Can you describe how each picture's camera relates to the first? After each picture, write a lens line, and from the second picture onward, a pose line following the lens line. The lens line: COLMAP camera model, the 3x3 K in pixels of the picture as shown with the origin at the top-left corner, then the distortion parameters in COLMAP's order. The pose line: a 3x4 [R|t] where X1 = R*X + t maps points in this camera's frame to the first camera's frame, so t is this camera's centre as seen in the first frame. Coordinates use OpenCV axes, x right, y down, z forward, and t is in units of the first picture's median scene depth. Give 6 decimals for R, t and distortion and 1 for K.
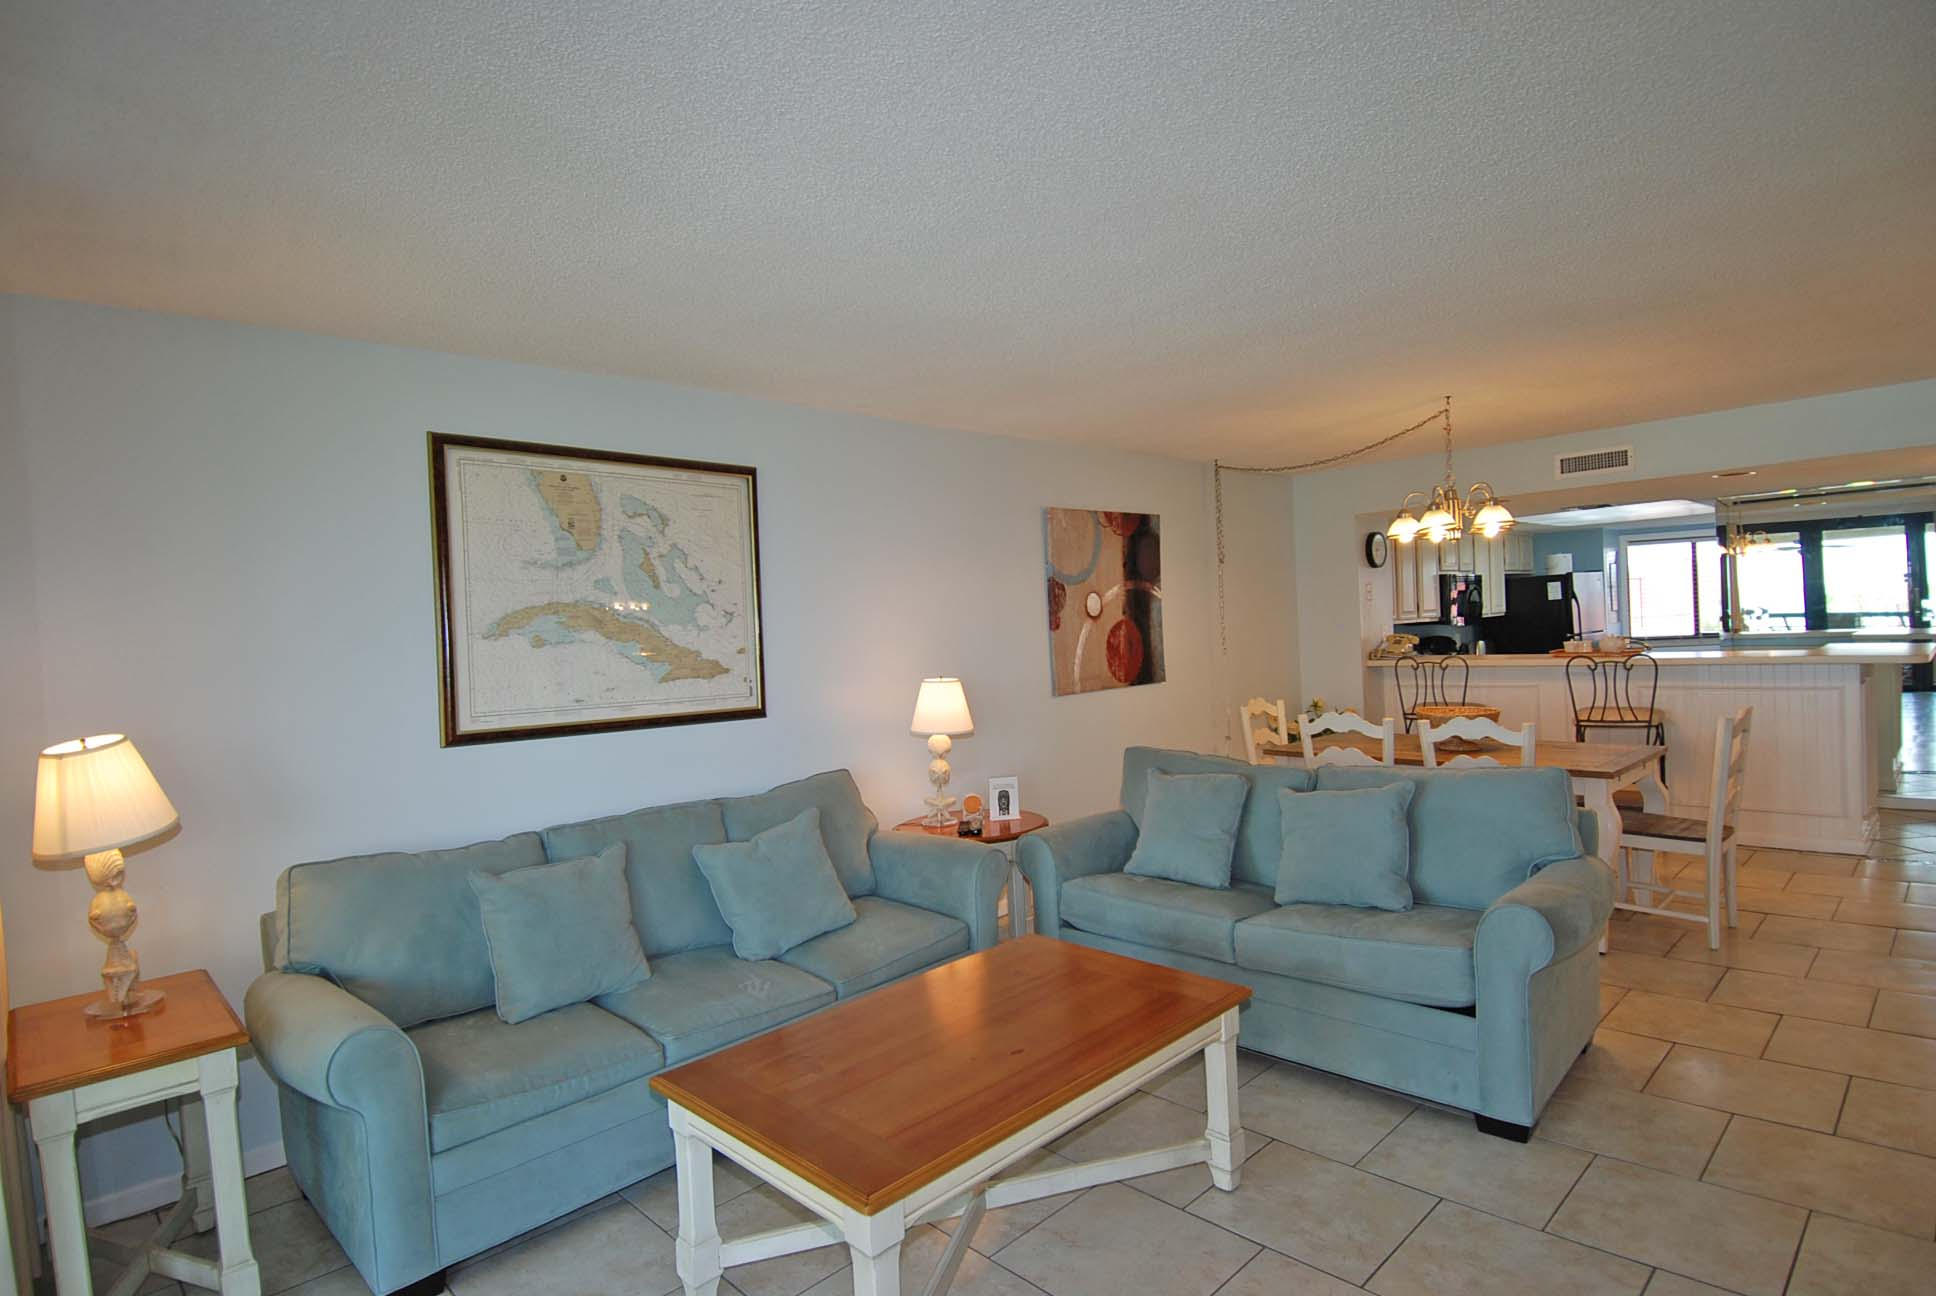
lens RADIAL K [[1007.3, 0, 969.2], [0, 1007.3, 647.2], [0, 0, 1]] dist [0.021800, -0.003603]
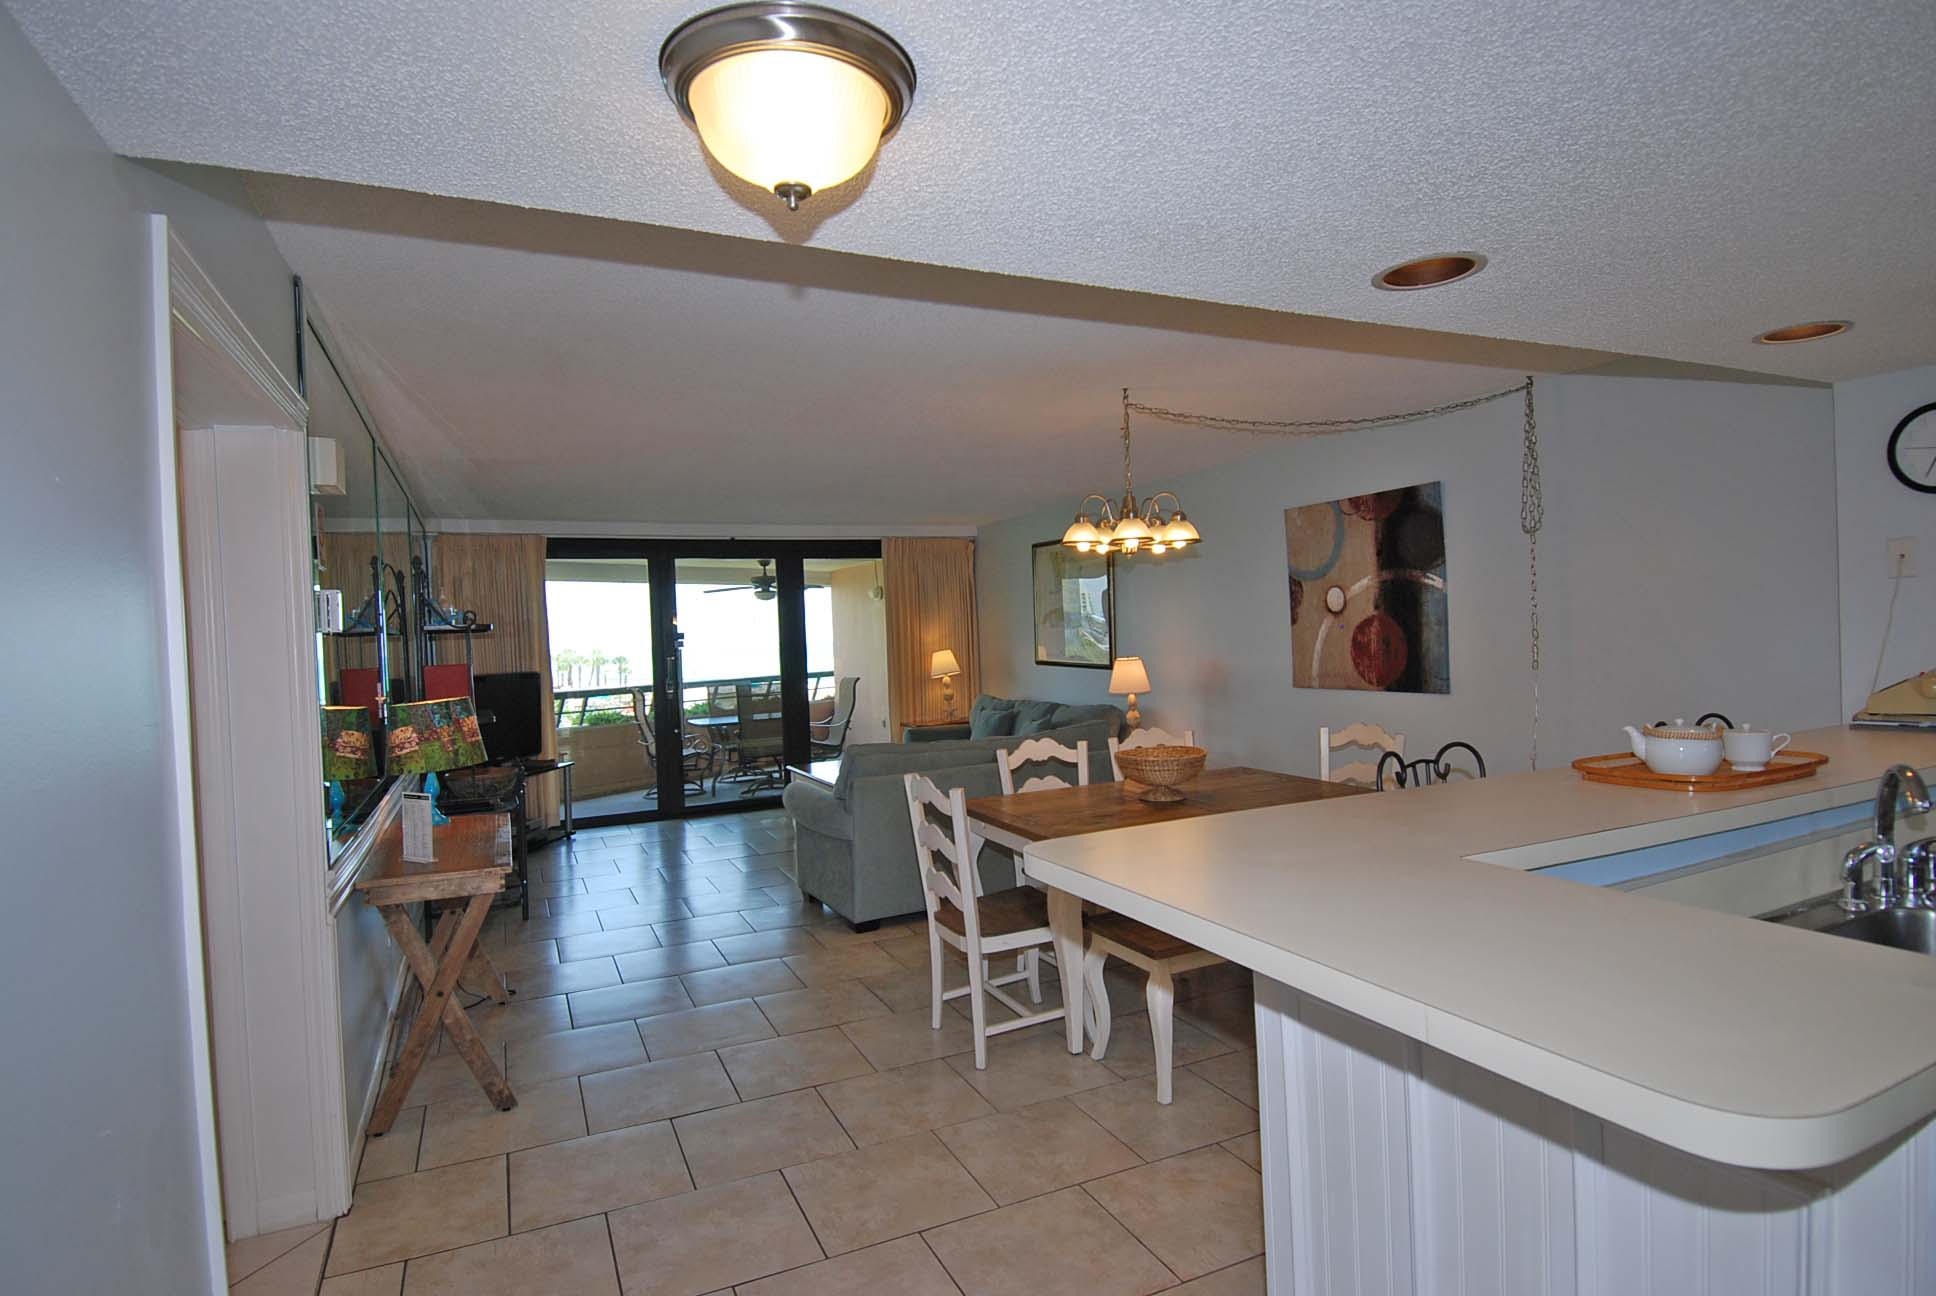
lens RADIAL K [[1007.3, 0, 969.0], [0, 1007.3, 648.8], [0, 0, 1]] dist [0.021800, -0.003603]
pose [[-0.332258, 0.078539, -0.939913, 1.144048], [0.036232, 0.996854, 0.070489, -0.075701], [0.942492, -0.010635, -0.334059, 0.988860]]
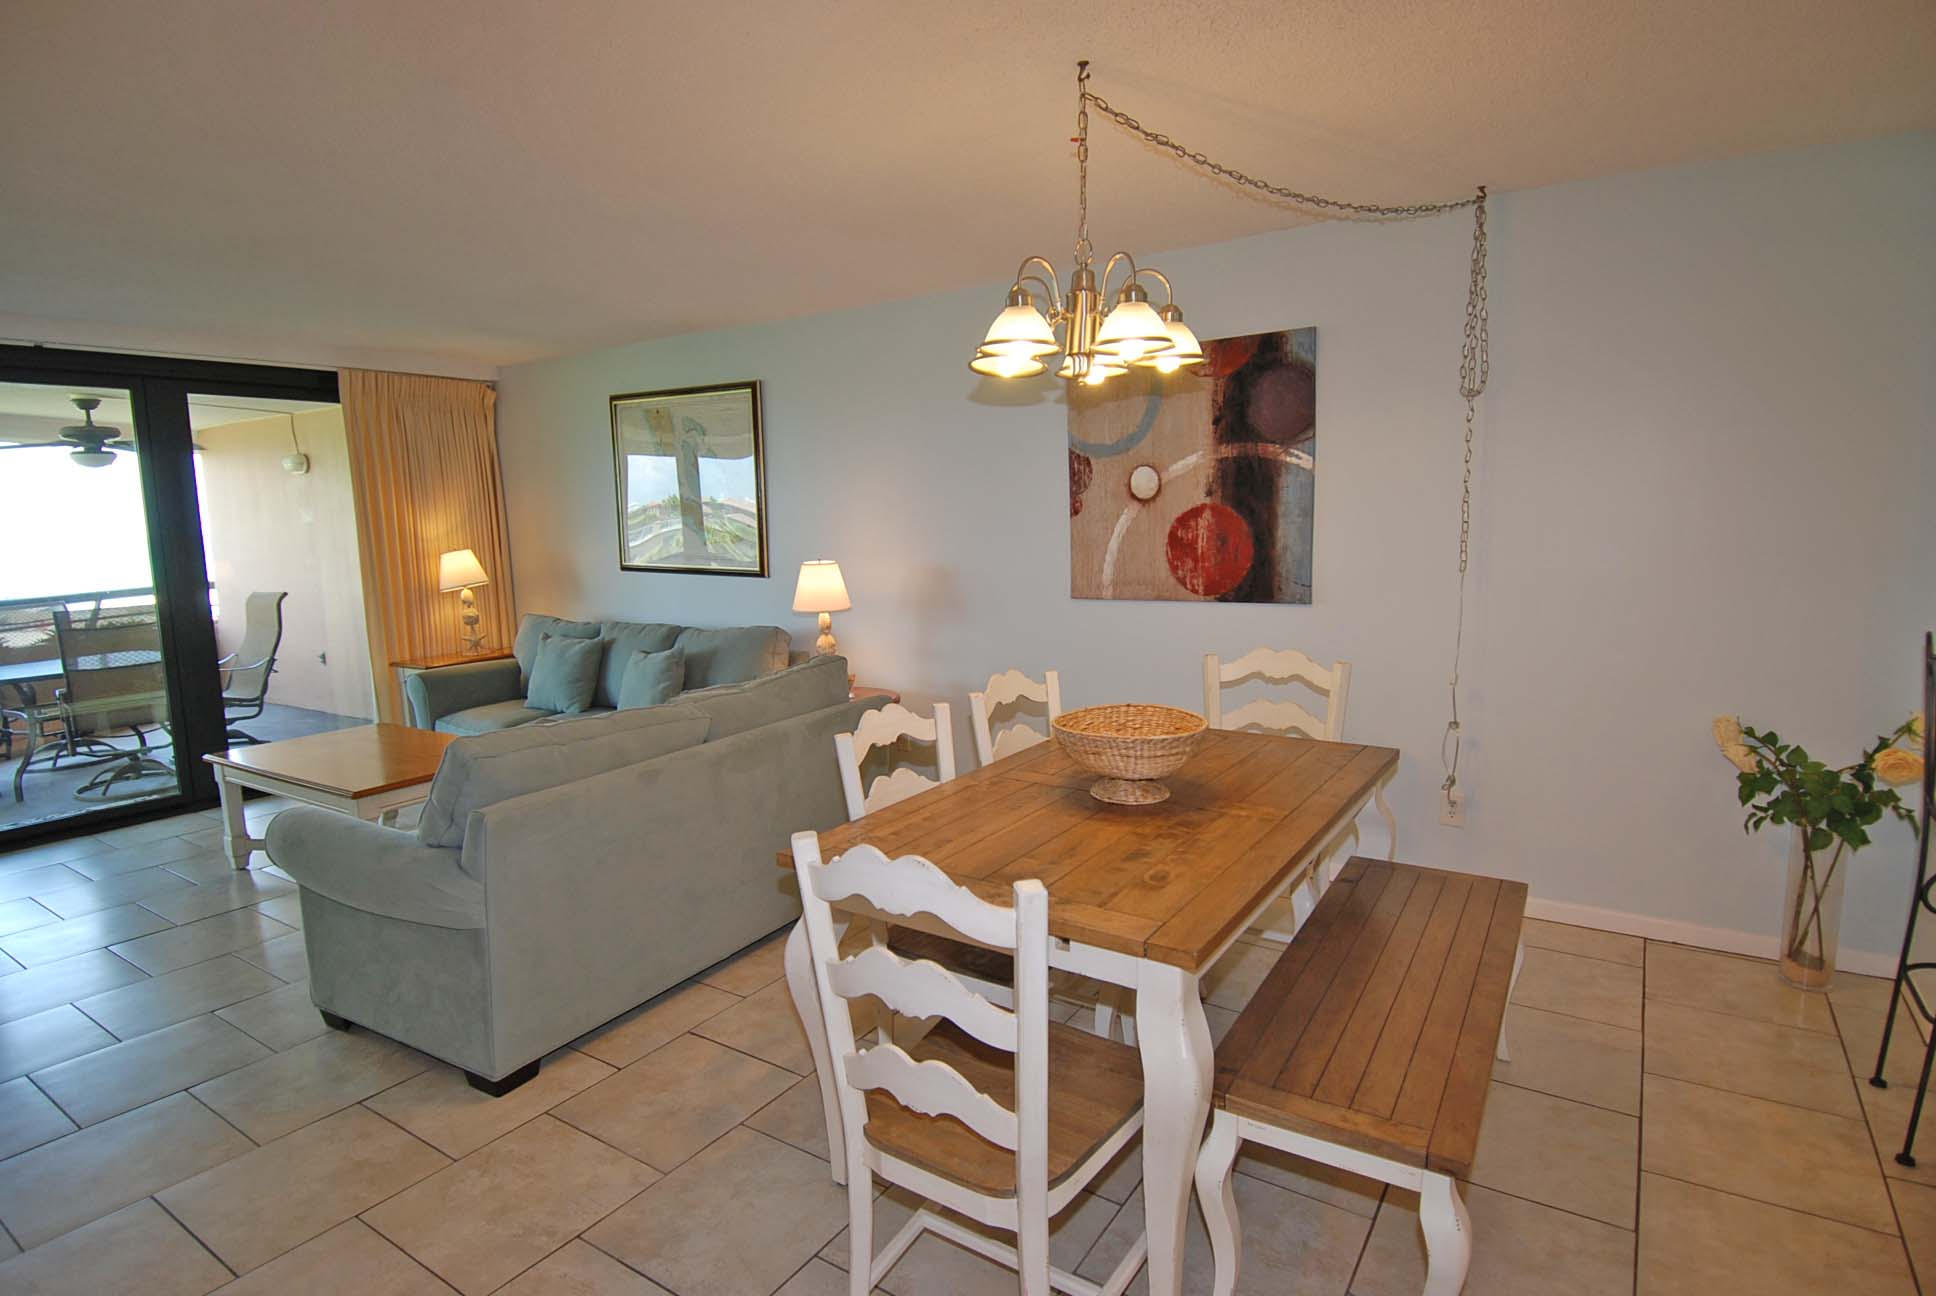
lens RADIAL K [[1007.3, 0, 975.1], [0, 1007.3, 651.2], [0, 0, 1]] dist [0.021800, -0.003603]
pose [[0.208939, 0.175714, -0.962013, 0.819560], [-0.005378, 0.983917, 0.178547, -0.051554], [0.977914, -0.032132, 0.206523, 0.723165]]
